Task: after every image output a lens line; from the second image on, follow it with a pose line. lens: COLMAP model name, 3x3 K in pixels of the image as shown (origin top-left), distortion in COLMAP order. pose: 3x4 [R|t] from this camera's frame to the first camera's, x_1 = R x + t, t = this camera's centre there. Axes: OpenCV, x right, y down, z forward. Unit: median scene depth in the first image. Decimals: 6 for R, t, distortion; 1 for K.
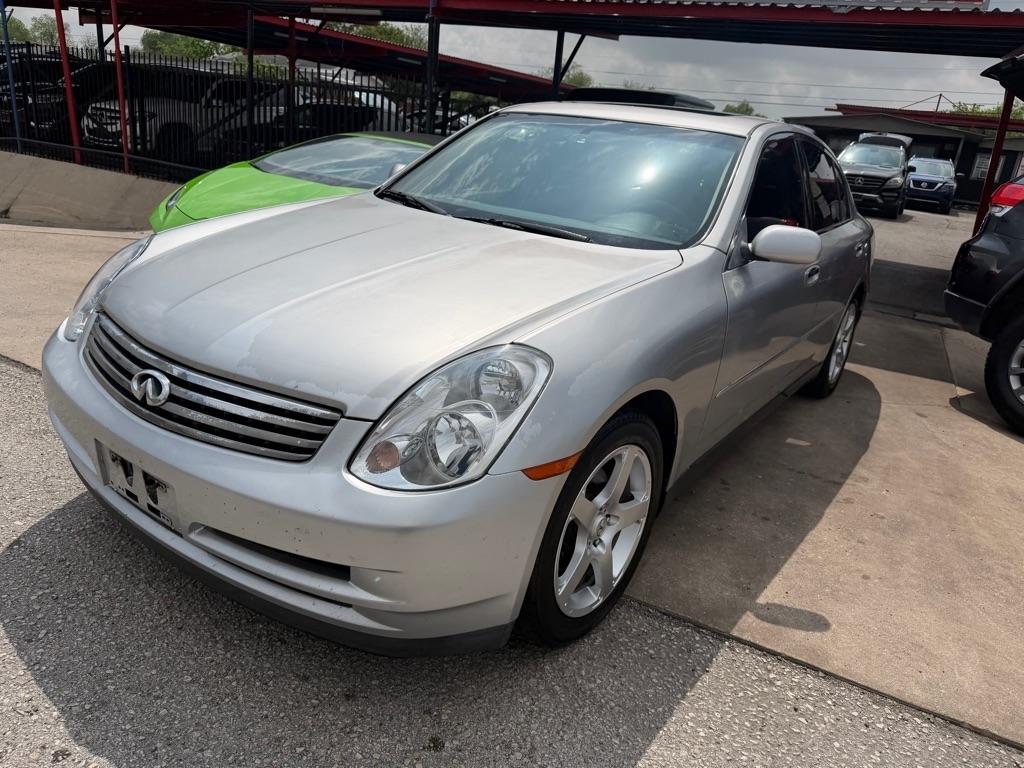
lens RADIAL K [[733.5, 0, 506.8], [0, 733.5, 375.9], [0, 0, 1]] dist [0.021342, -0.032372]
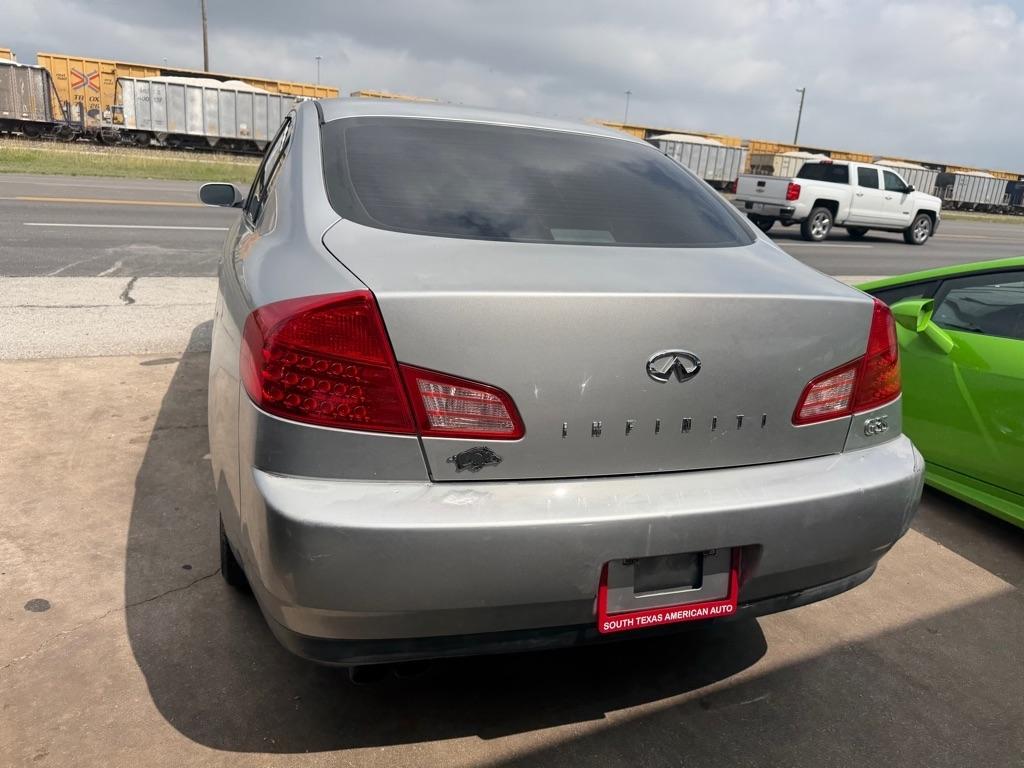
lens RADIAL K [[733.5, 0, 505.8], [0, 733.5, 381.7], [0, 0, 1]] dist [0.021342, -0.032372]
pose [[-0.575941, 0.081175, -0.813451, 1.398662], [-0.381087, 0.853665, 0.355006, -0.653365], [0.723232, 0.514458, -0.460726, 2.494678]]
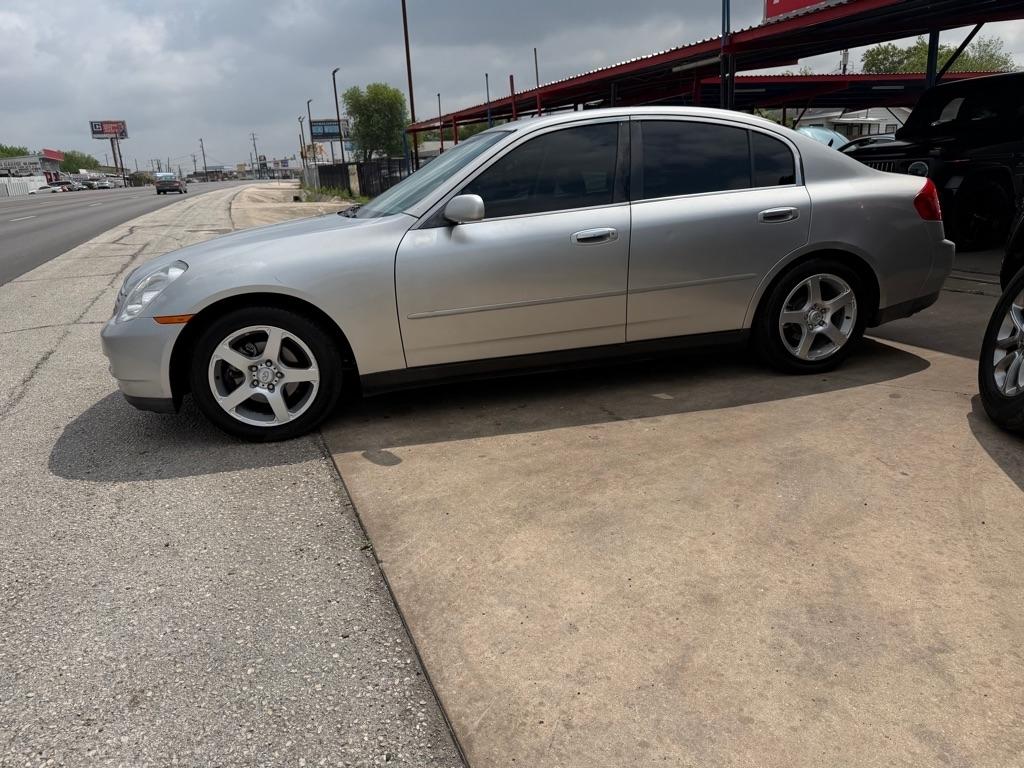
lens RADIAL K [[733.5, 0, 503.4], [0, 733.5, 386.5], [0, 0, 1]] dist [0.021342, -0.032372]
pose [[0.746696, 0.050035, -0.663281, 1.454414], [-0.089208, 0.995691, -0.025316, 0.193314], [0.659157, 0.078073, 0.747942, 0.060686]]
